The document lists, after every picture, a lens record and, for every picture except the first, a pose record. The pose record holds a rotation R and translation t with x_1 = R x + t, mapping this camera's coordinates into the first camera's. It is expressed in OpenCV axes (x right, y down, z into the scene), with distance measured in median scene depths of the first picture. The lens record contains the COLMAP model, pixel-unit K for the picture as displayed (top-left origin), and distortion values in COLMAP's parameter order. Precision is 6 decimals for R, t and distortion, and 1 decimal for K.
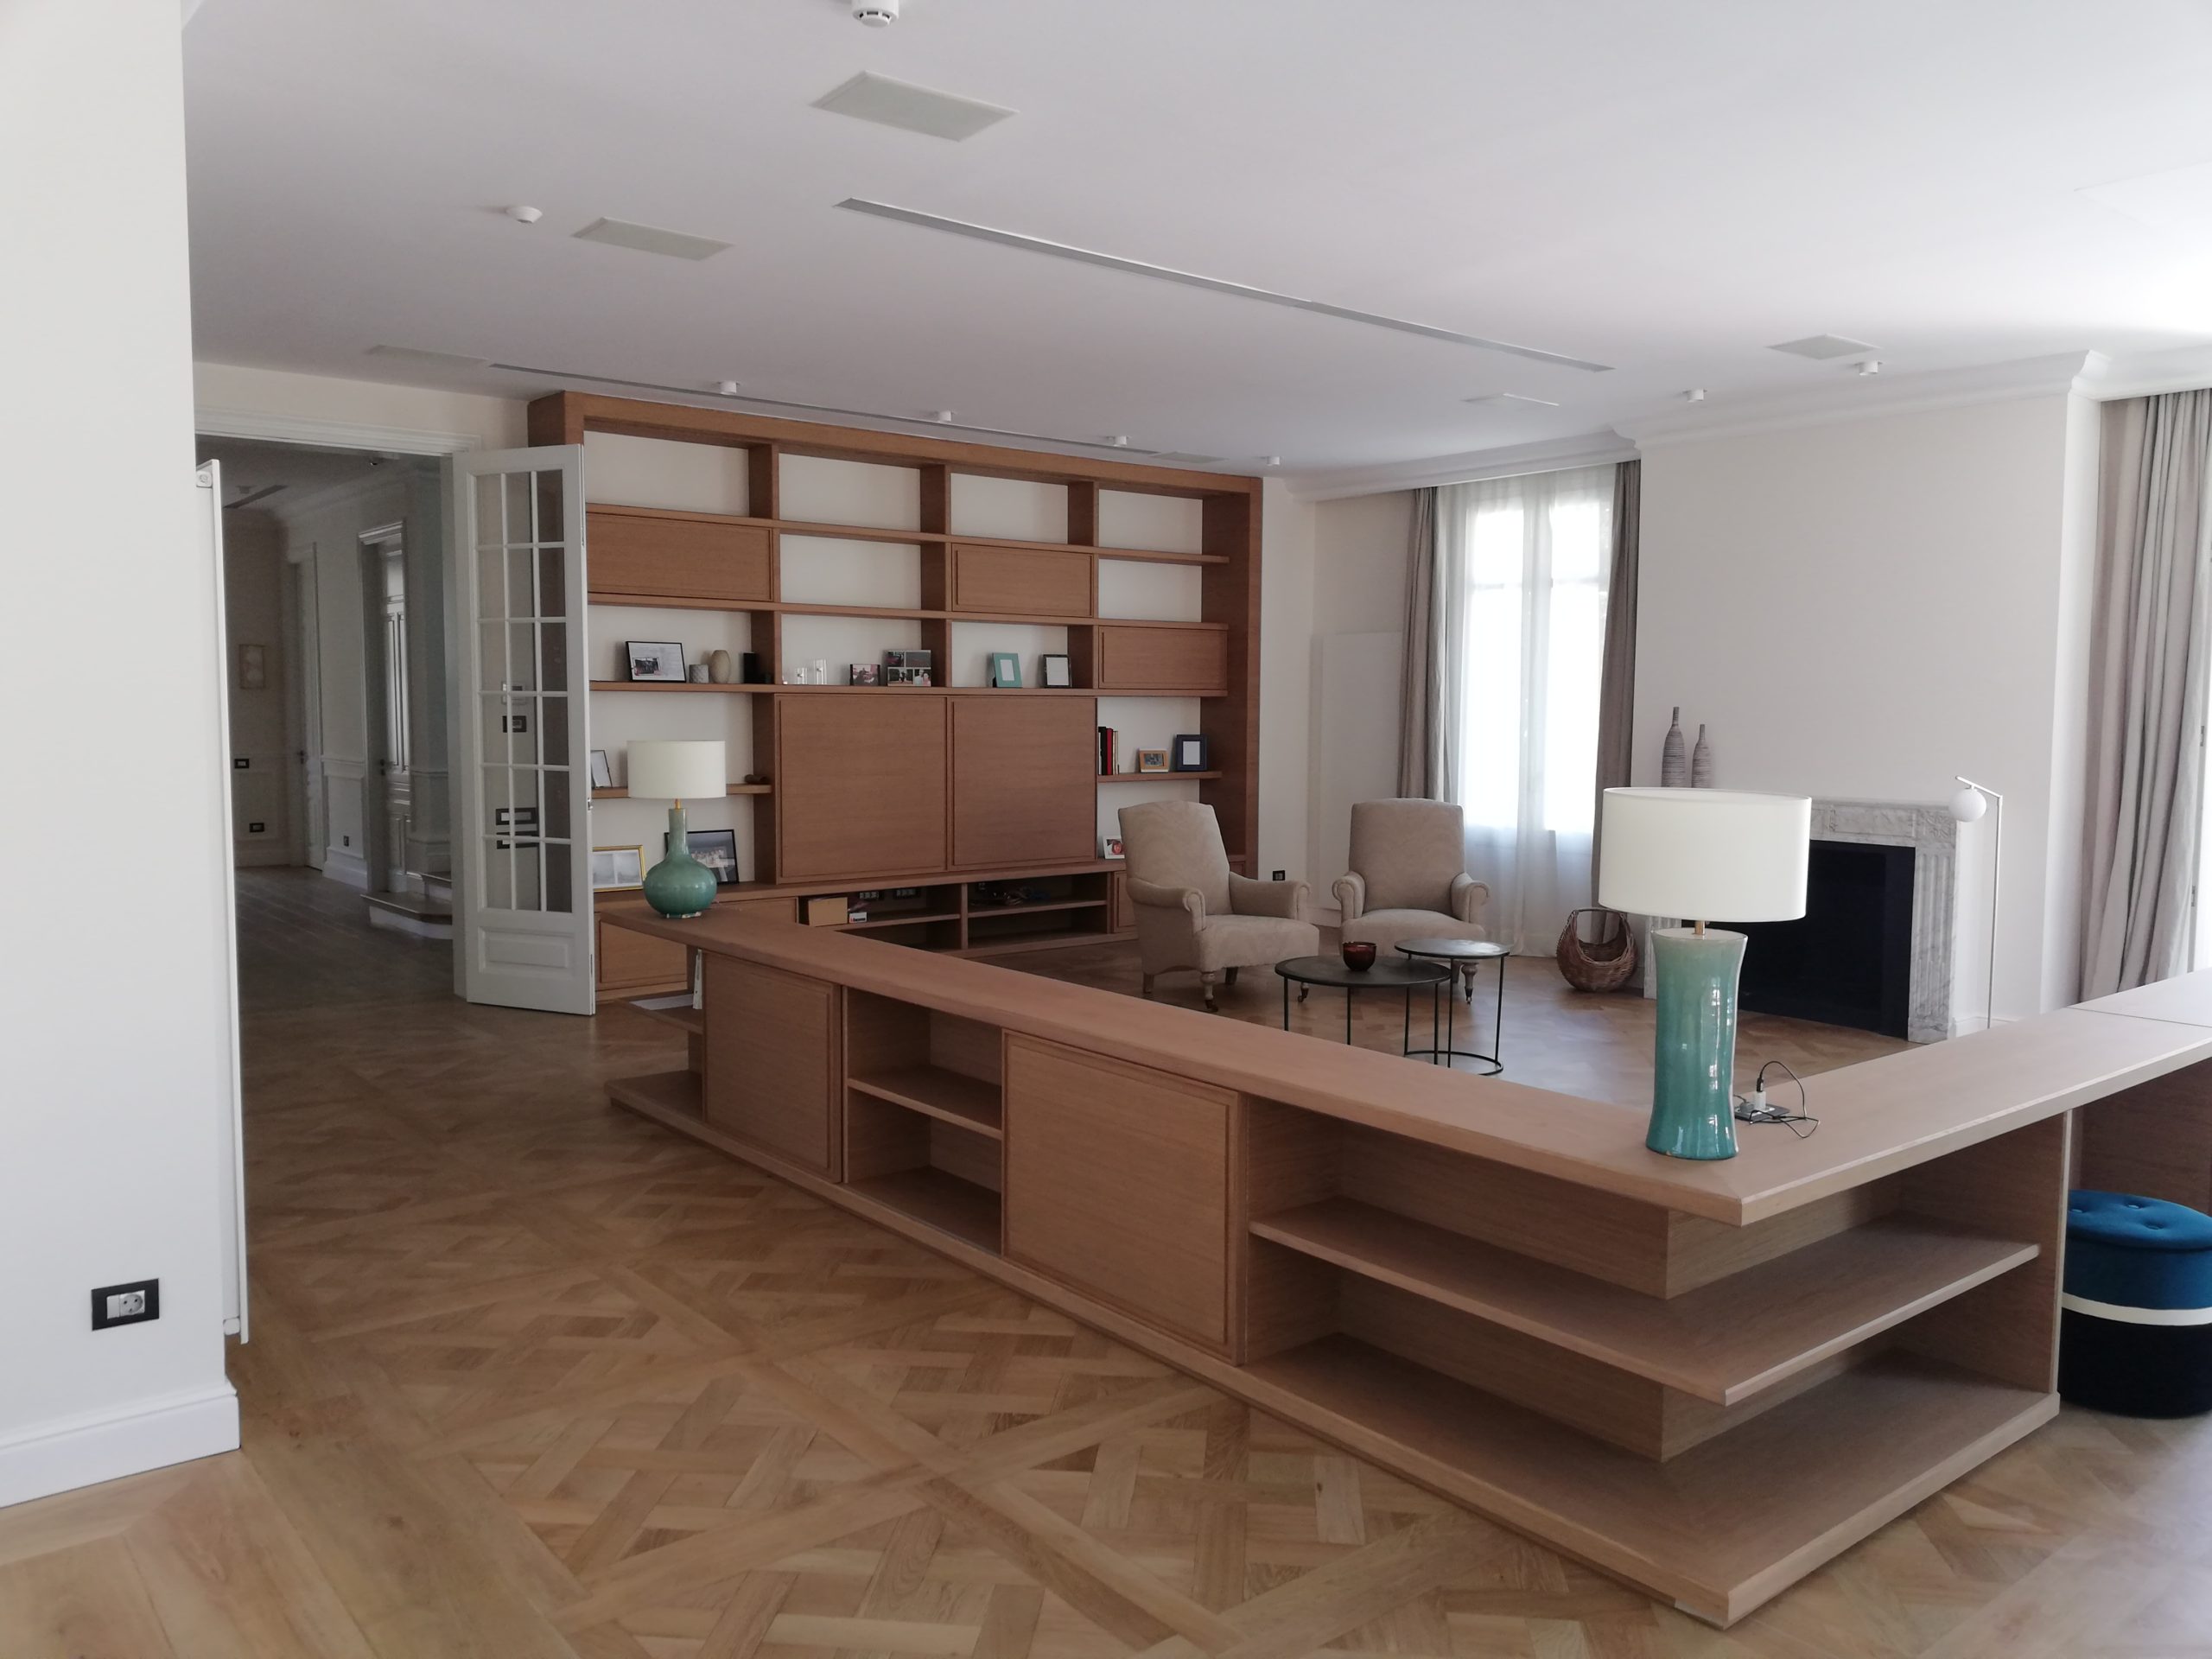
lens RADIAL K [[1644.7, 0, 1106.0], [0, 1644.7, 829.5], [0, 0, 1]] dist [0.039337, -0.058063]
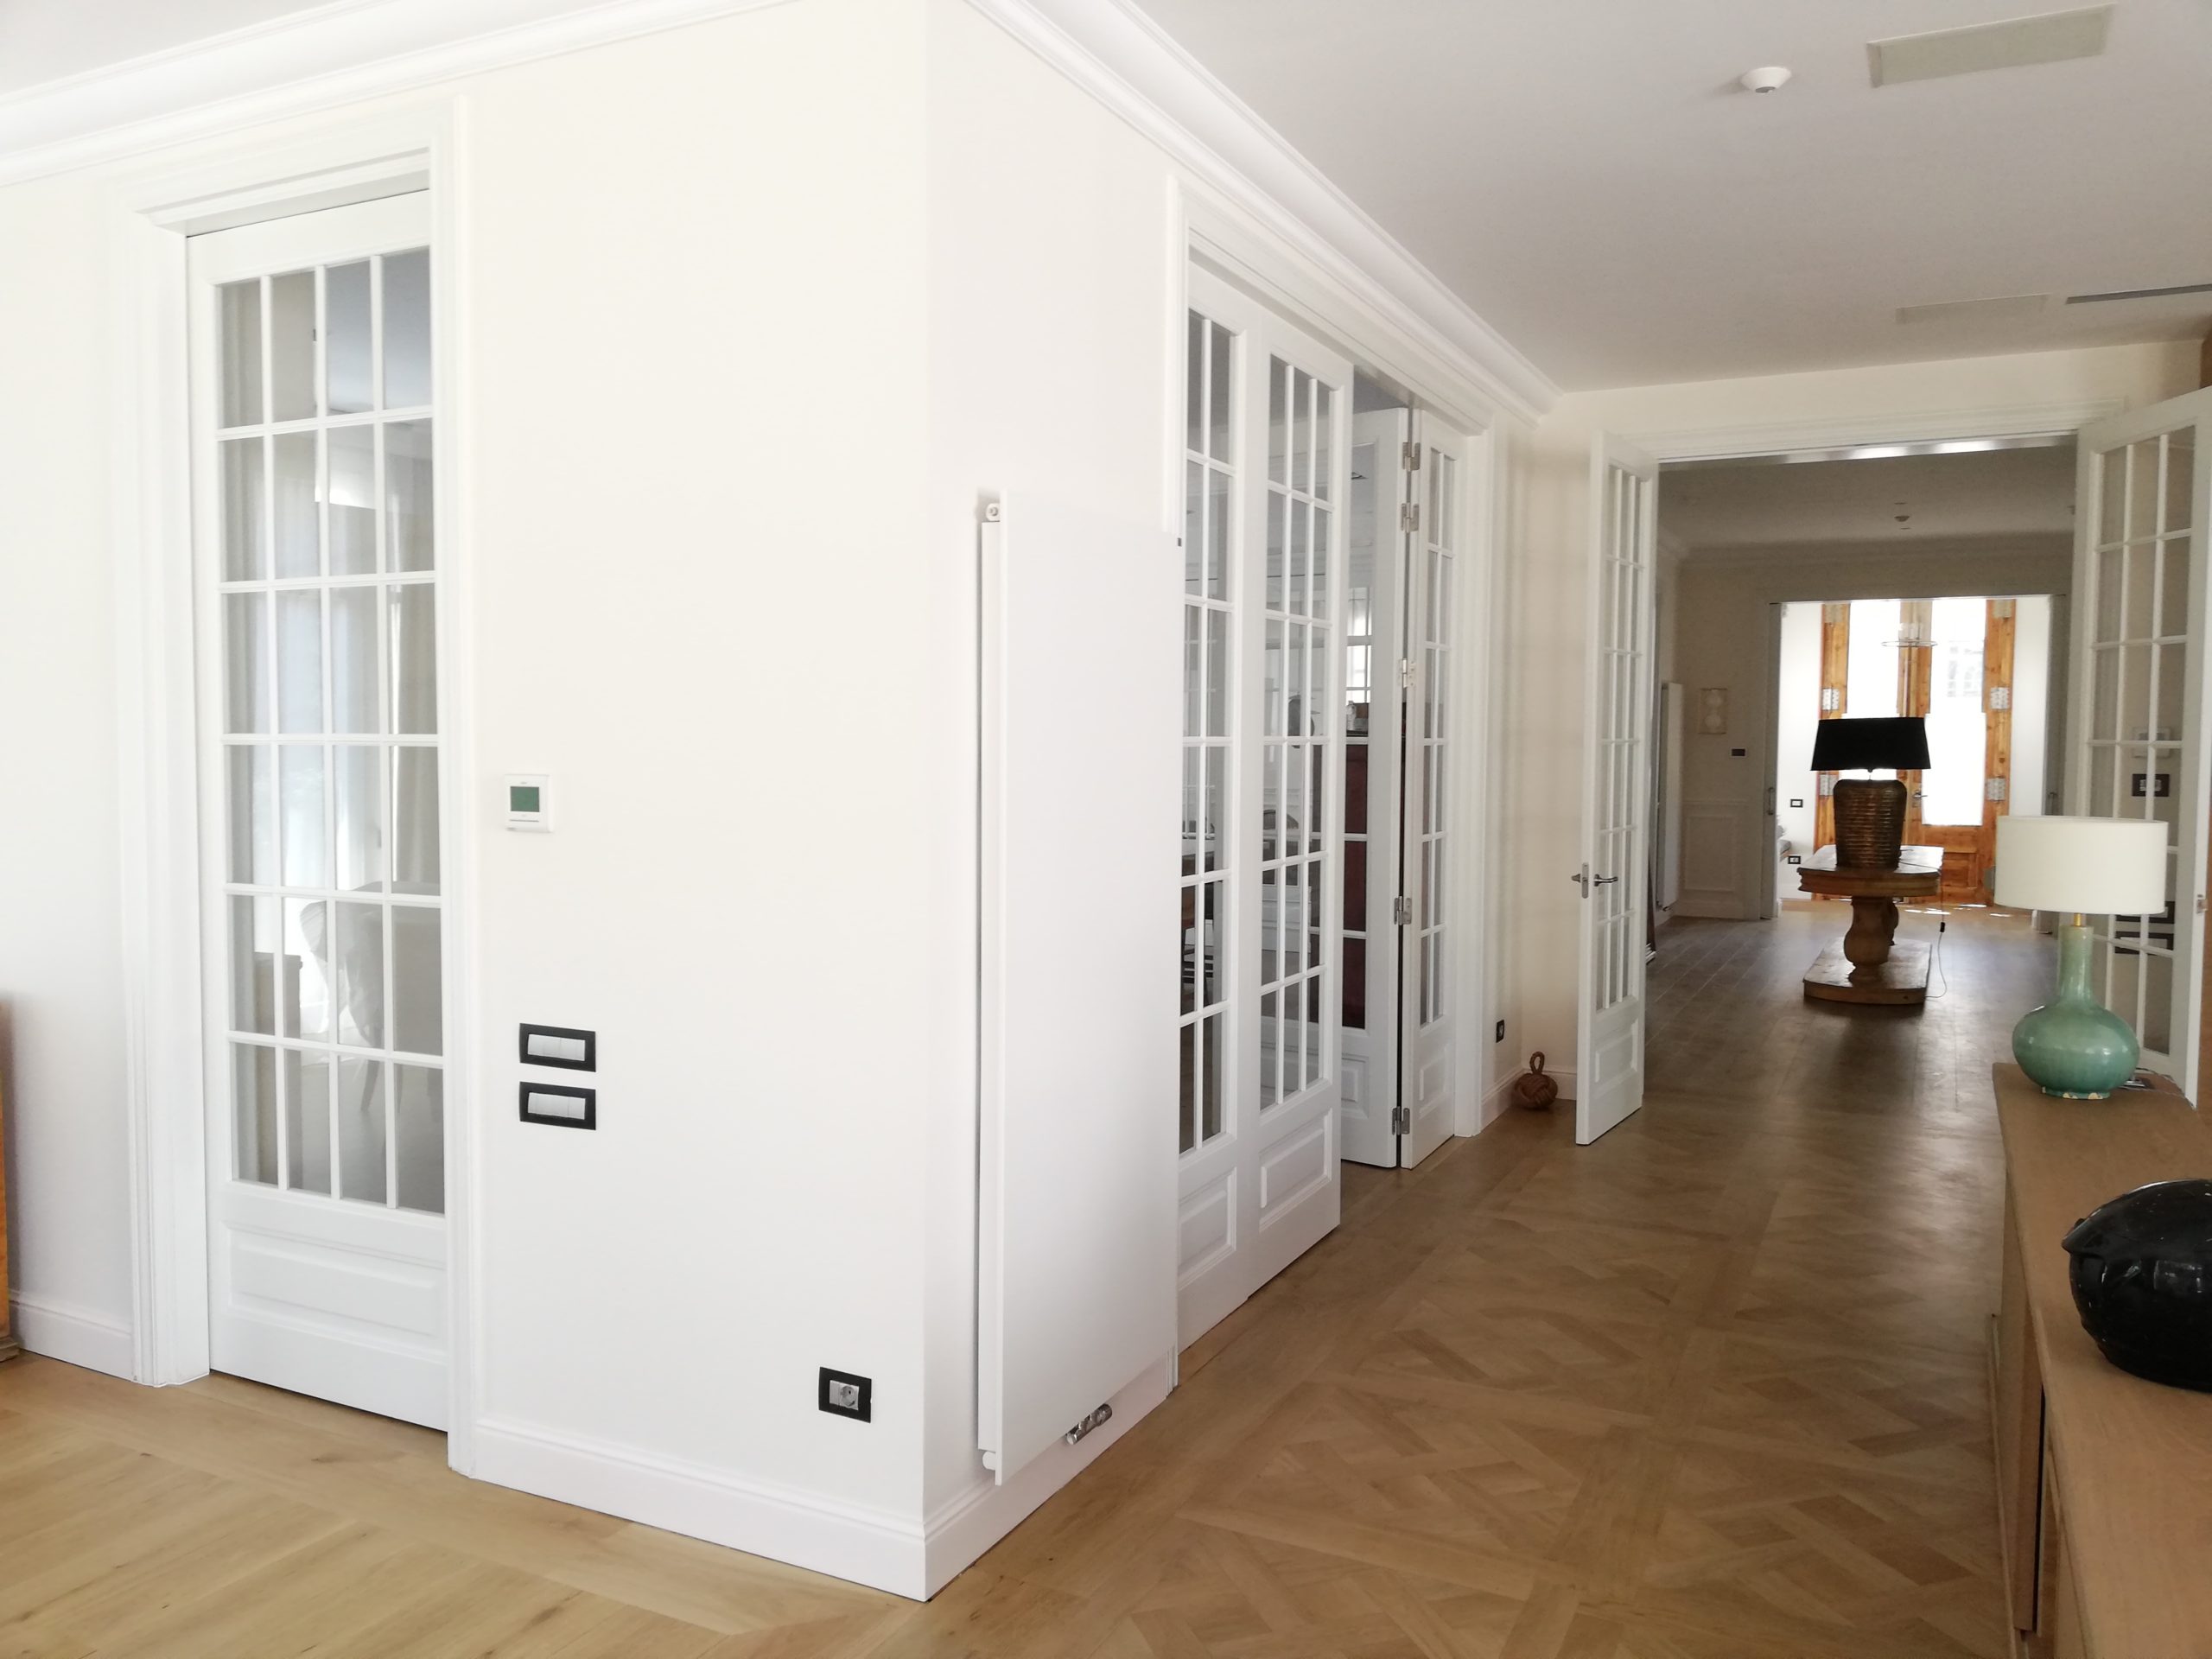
lens RADIAL K [[1644.7, 0, 1106.0], [0, 1644.7, 829.5], [0, 0, 1]] dist [0.039337, -0.058063]
pose [[0.405617, 0.047825, -0.912791, 0.172379], [-0.072308, 0.997180, 0.020116, -0.035844], [0.911179, 0.057842, 0.407931, 0.397114]]
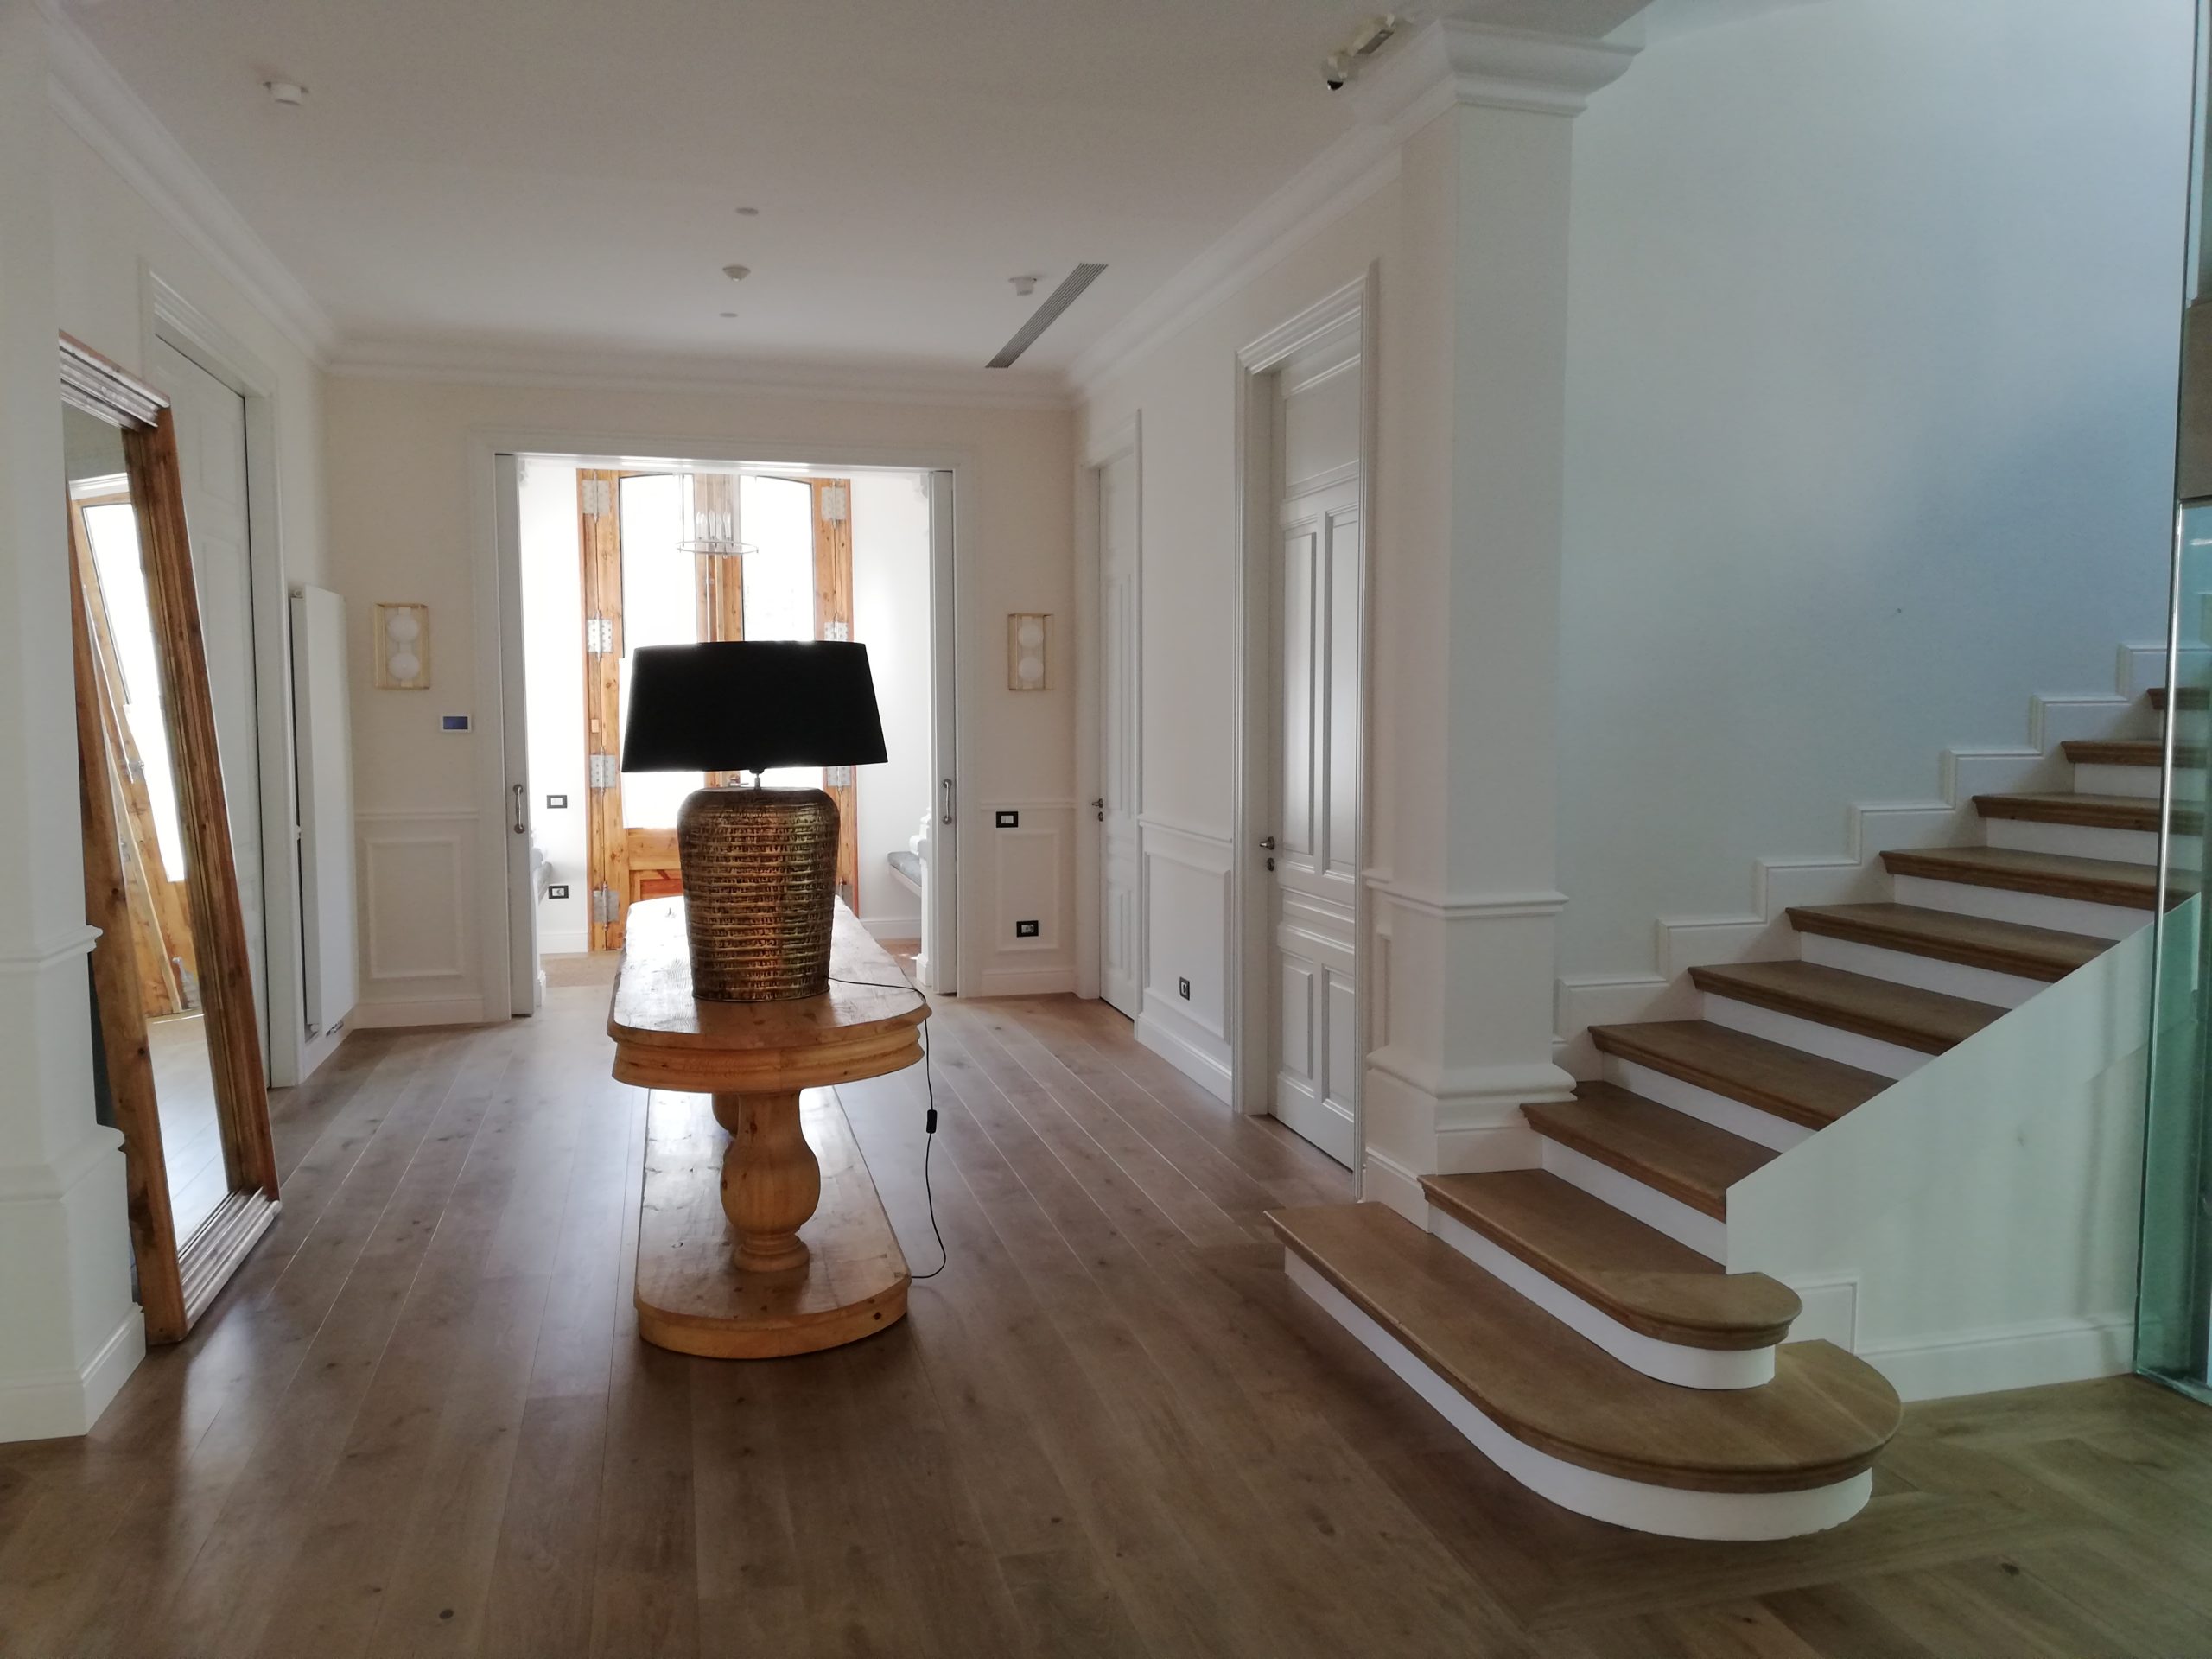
lens RADIAL K [[1644.7, 0, 1106.0], [0, 1644.7, 829.5], [0, 0, 1]] dist [0.039337, -0.058063]
pose [[0.912414, 0.024229, -0.408552, -0.630491], [-0.023917, 0.999697, 0.005874, -0.100276], [0.408570, 0.004412, 0.912716, 1.208891]]
